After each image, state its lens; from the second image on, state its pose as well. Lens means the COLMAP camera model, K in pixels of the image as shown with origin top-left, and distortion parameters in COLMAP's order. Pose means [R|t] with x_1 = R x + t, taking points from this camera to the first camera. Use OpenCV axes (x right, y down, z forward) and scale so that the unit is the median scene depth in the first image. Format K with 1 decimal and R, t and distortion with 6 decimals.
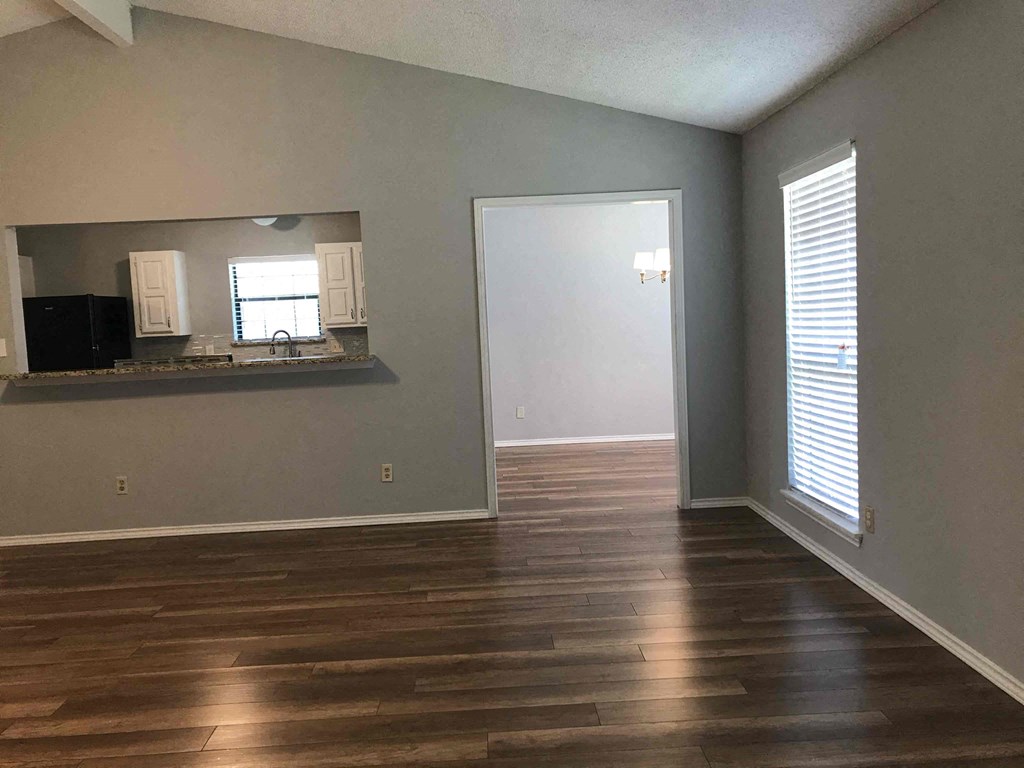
lens RADIAL K [[839.4, 0, 507.3], [0, 839.4, 379.6], [0, 0, 1]] dist [0.014671, 0.009659]
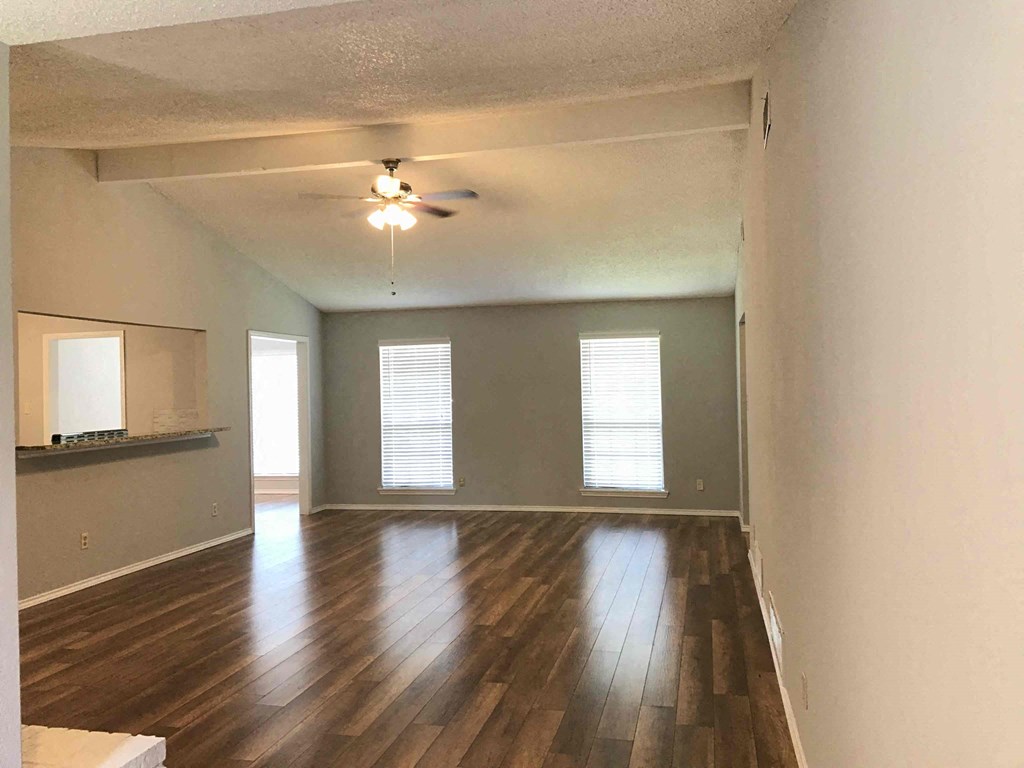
lens RADIAL K [[833.8, 0, 508.9], [0, 833.8, 379.3], [0, 0, 1]] dist [0.055851, -0.071052]
pose [[0.257878, 0.052038, 0.964775, -0.980451], [0.085175, 0.993436, -0.076351, 0.028918], [-0.962416, 0.101864, 0.251753, 0.083524]]
